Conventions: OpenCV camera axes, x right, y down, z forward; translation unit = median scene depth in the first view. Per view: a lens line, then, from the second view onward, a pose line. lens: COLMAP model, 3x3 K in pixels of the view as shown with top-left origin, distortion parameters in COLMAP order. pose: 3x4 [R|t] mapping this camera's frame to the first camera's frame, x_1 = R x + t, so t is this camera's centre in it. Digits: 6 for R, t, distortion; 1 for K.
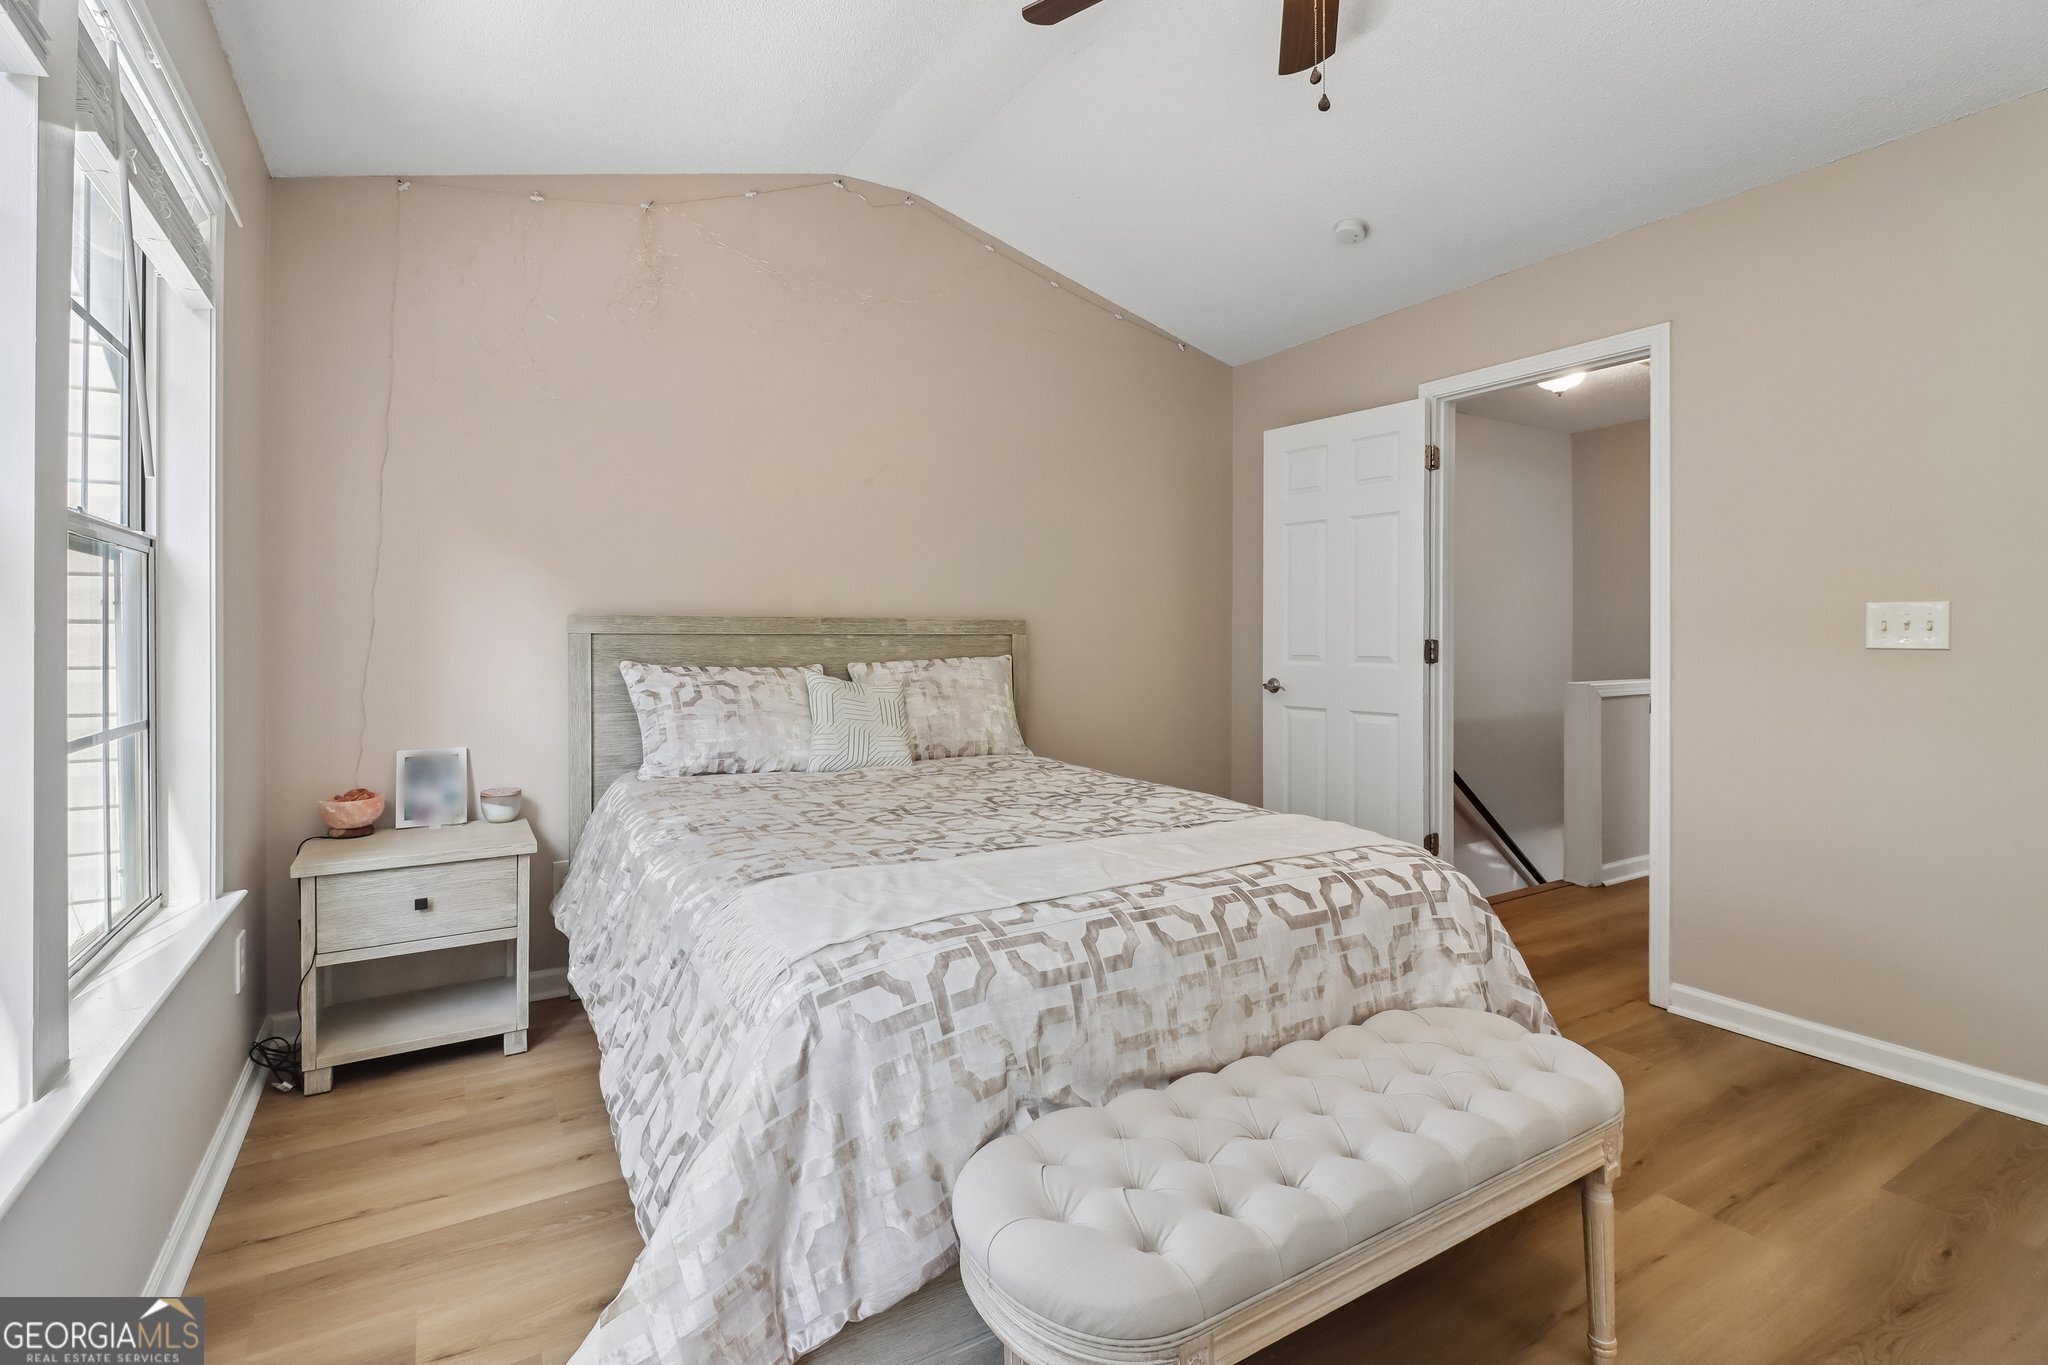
lens RADIAL K [[950.8, 0, 1030.2], [0, 950.8, 635.8], [0, 0, 1]] dist [0.008540, -0.010305]
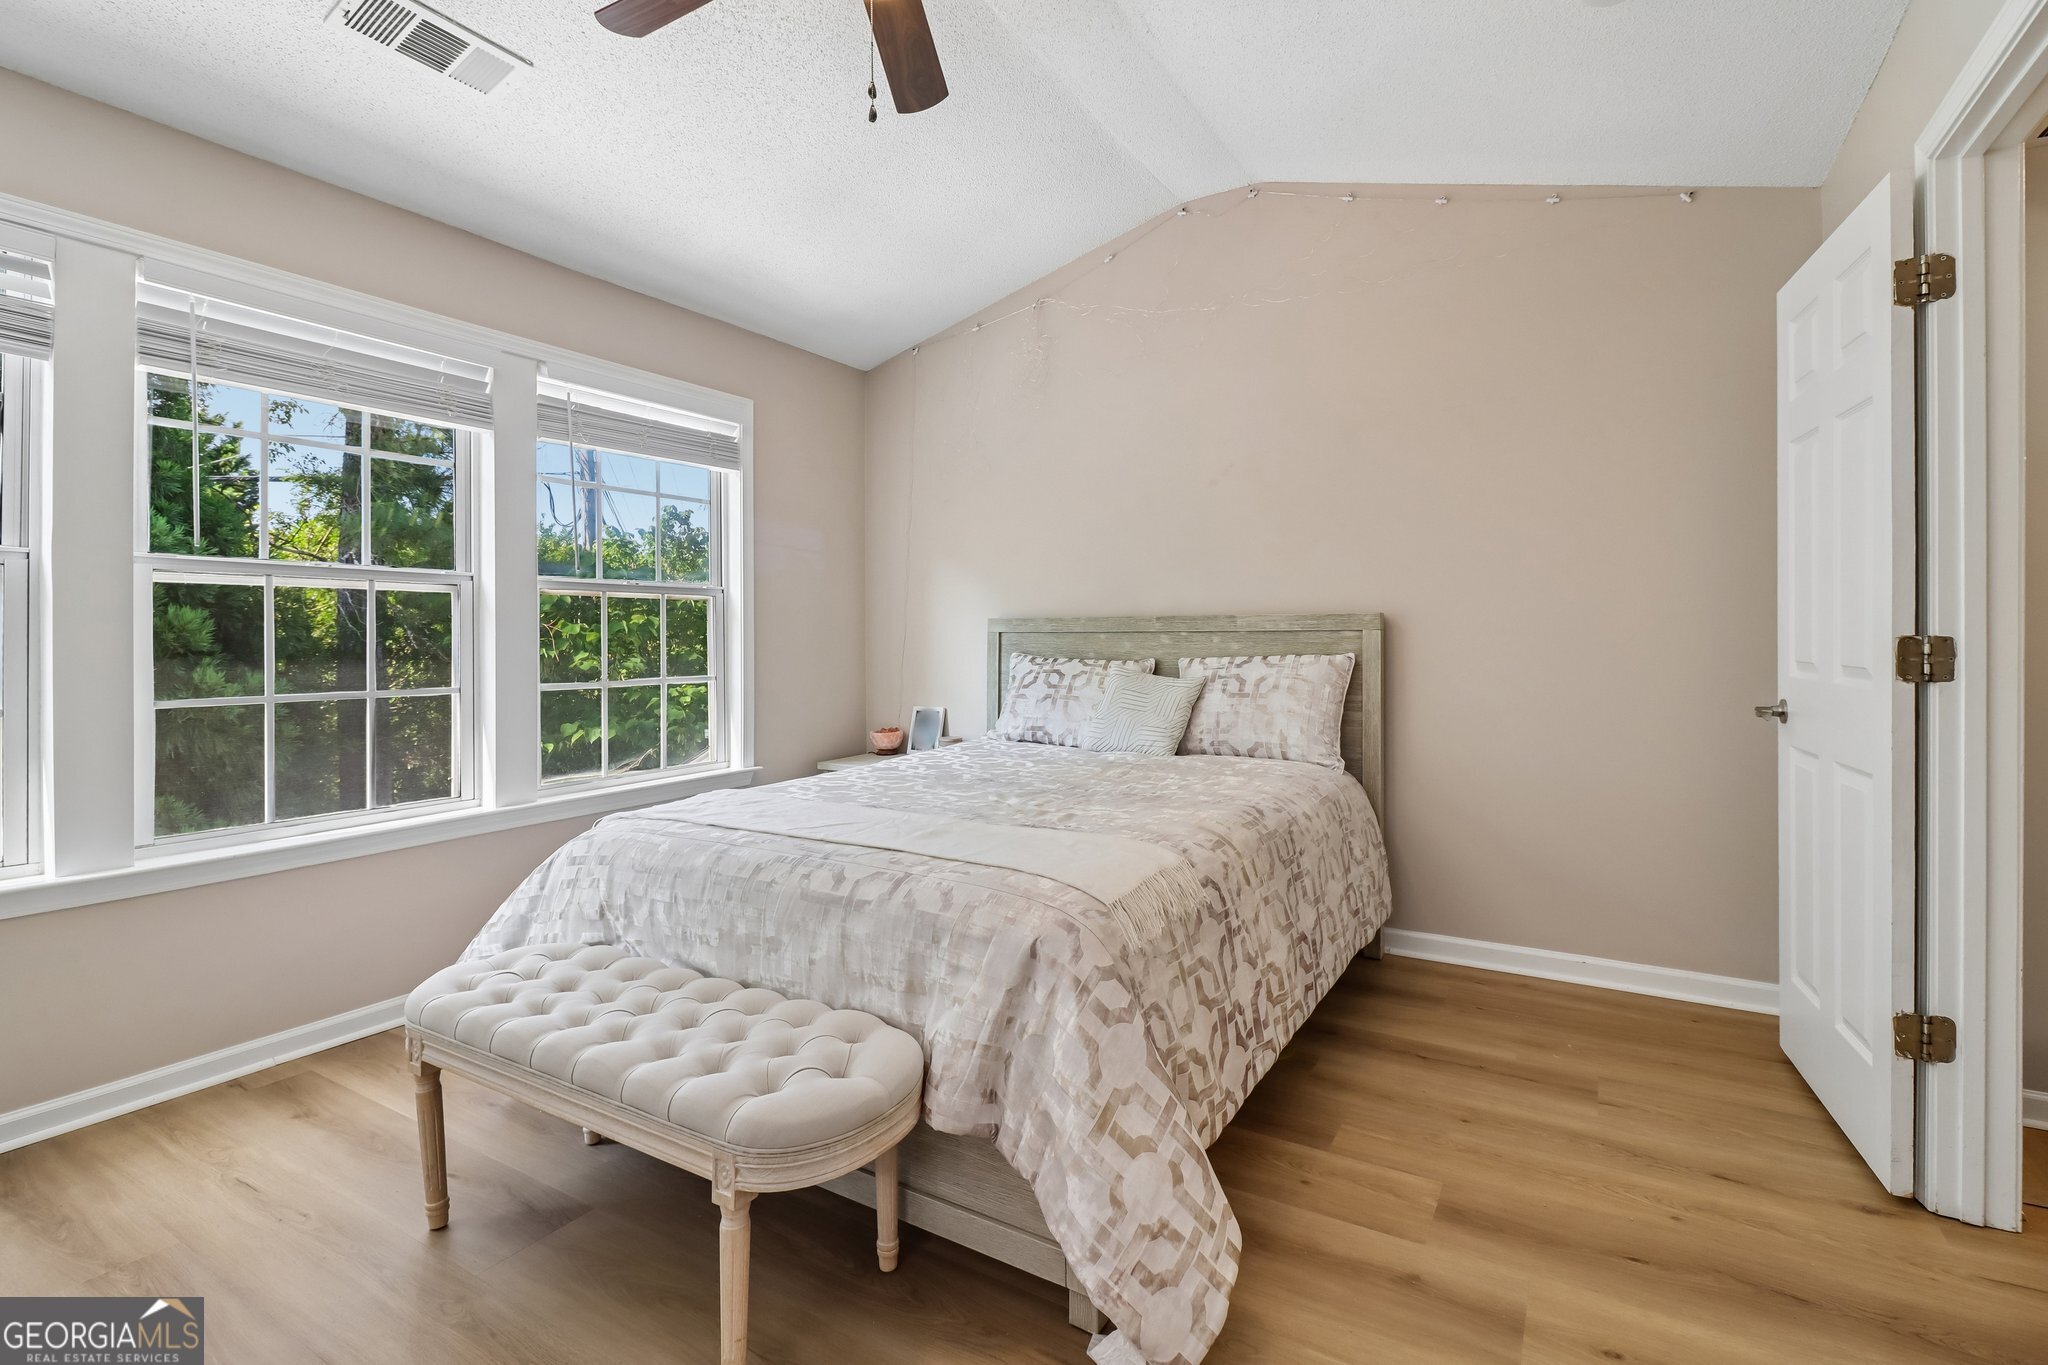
lens RADIAL K [[950.8, 0, 1049.2], [0, 950.8, 639.4], [0, 0, 1]] dist [0.008540, -0.010305]
pose [[0.466663, 0.002708, -0.884431, 0.705760], [0.007993, 0.999942, 0.007279, -0.001519], [0.884399, -0.010466, 0.466614, 0.373990]]
